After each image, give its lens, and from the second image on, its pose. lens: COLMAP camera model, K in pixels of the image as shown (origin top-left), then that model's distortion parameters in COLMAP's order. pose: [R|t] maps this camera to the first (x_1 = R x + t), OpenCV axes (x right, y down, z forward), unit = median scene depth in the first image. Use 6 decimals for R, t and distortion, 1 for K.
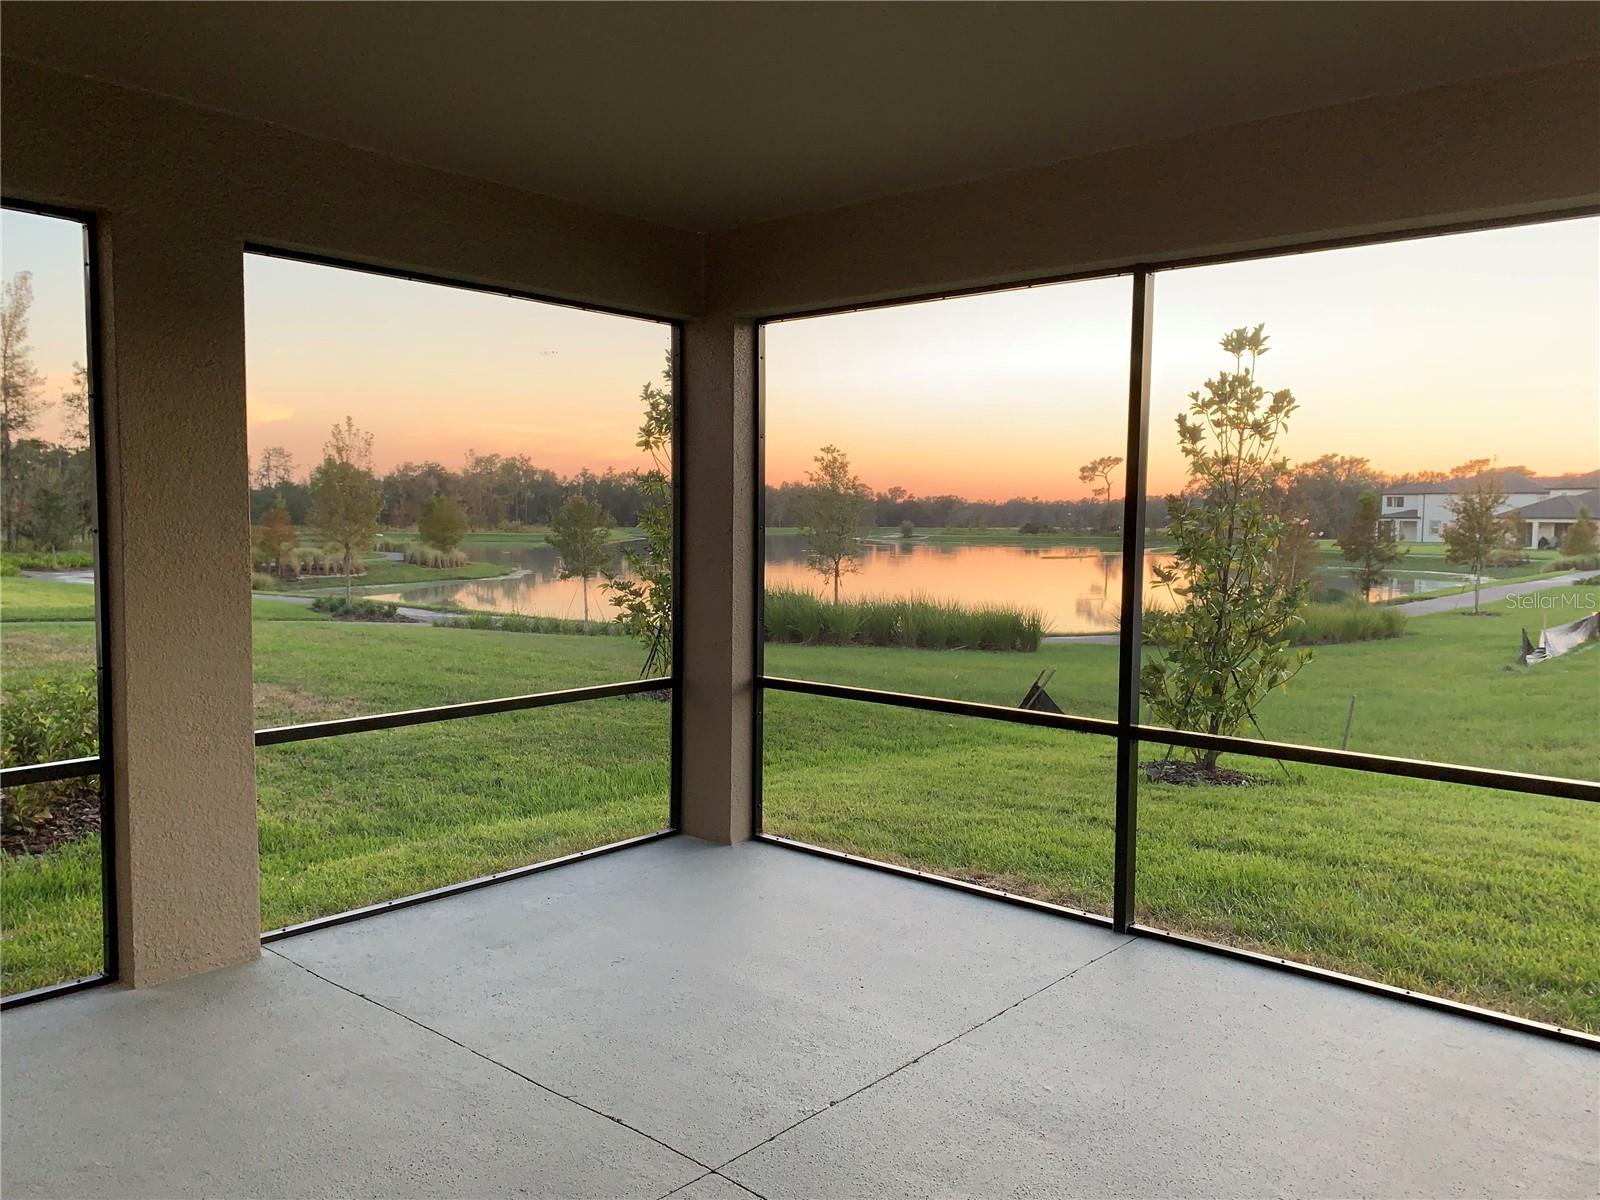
lens RADIAL K [[1200.1, 0, 800.0], [0, 1200.1, 600.0], [0, 0, 1]] dist [0.005574, -0.000945]
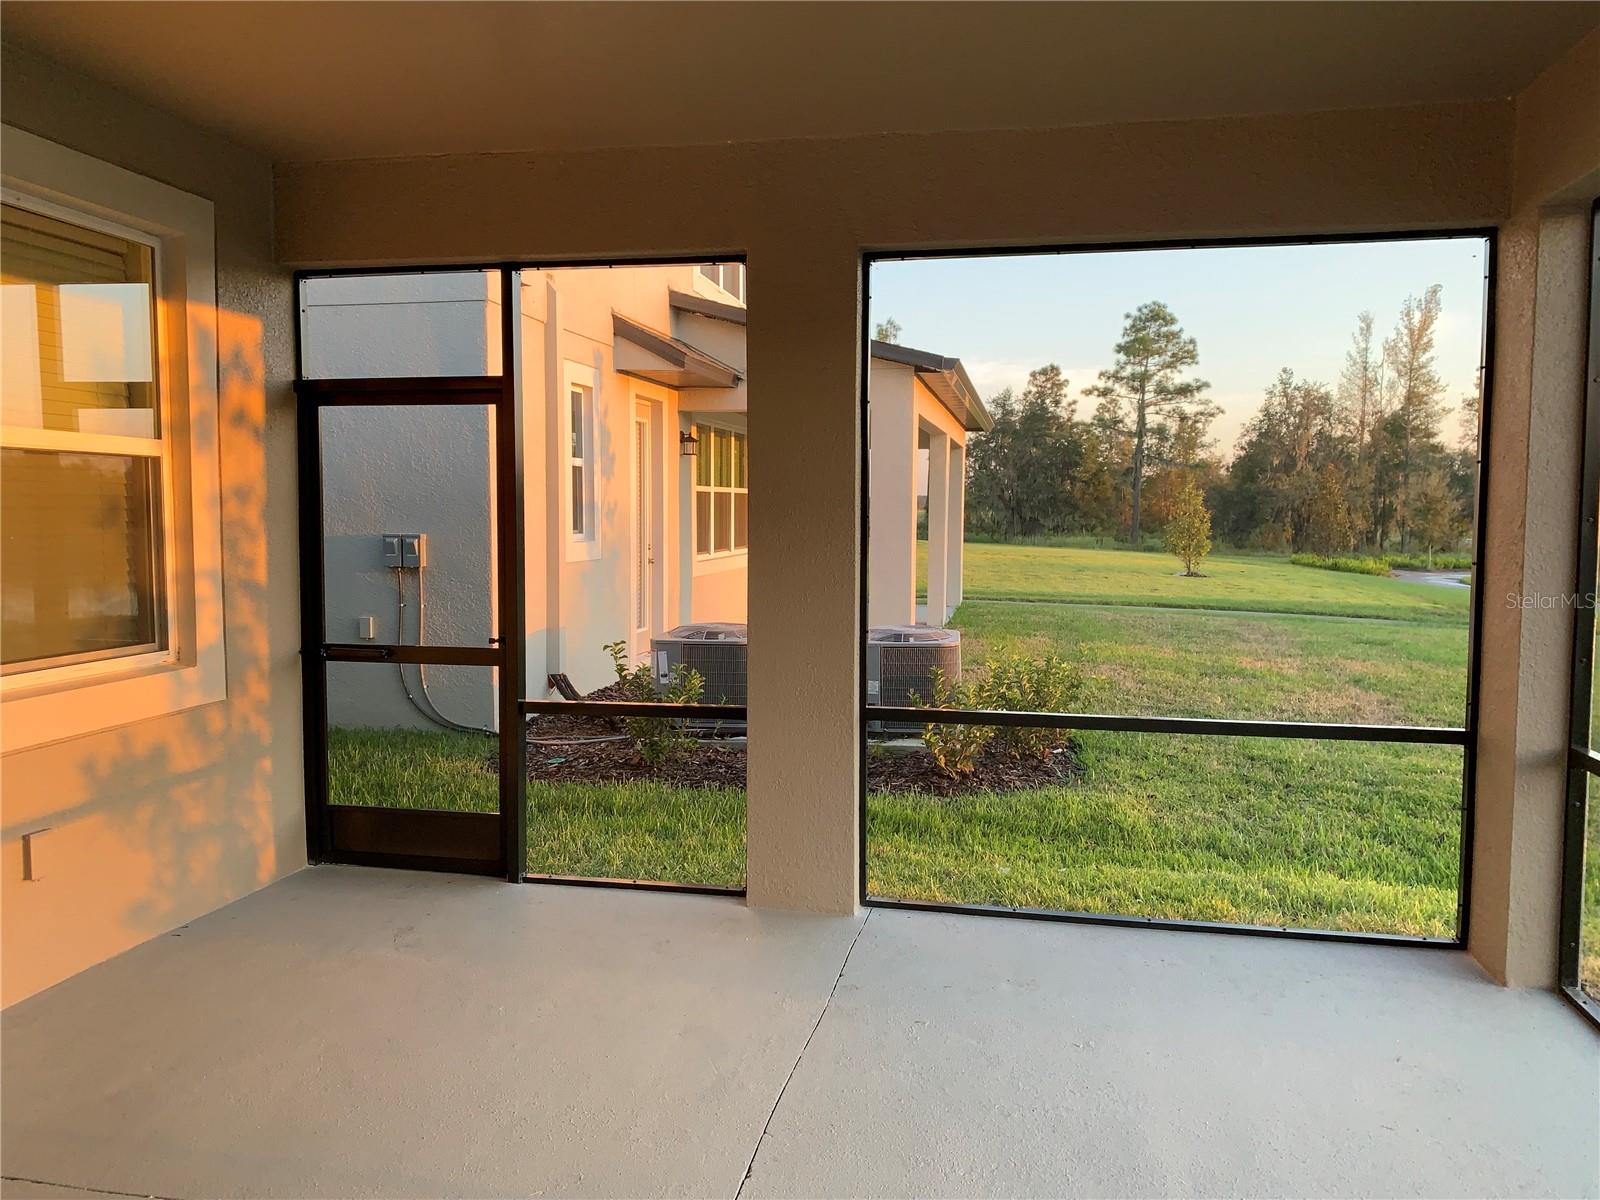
lens RADIAL K [[1200.1, 0, 800.0], [0, 1200.1, 600.0], [0, 0, 1]] dist [0.005574, -0.000945]
pose [[0.485869, 0.056632, -0.872195, 0.198756], [-0.058488, 0.997769, 0.032205, -0.008201], [0.872073, 0.035365, 0.488097, 0.187381]]
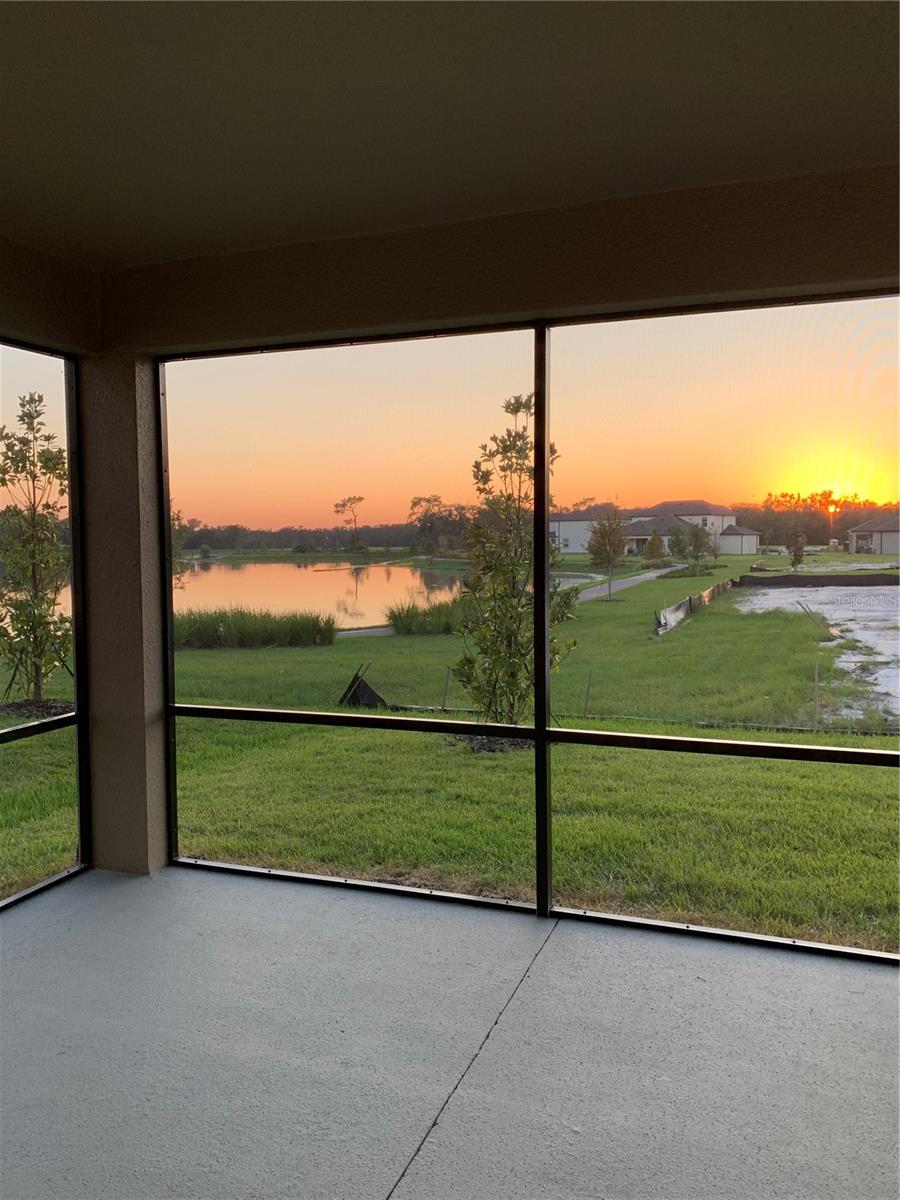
lens RADIAL K [[889.1, 0, 453.0], [0, 889.1, 589.7], [0, 0, 1]] dist [0.141685, -0.345852]
pose [[0.935200, -0.036558, 0.352229, -0.046653], [0.041545, 0.999115, -0.006607, -0.012123], [-0.351676, 0.020812, 0.935891, 0.118677]]
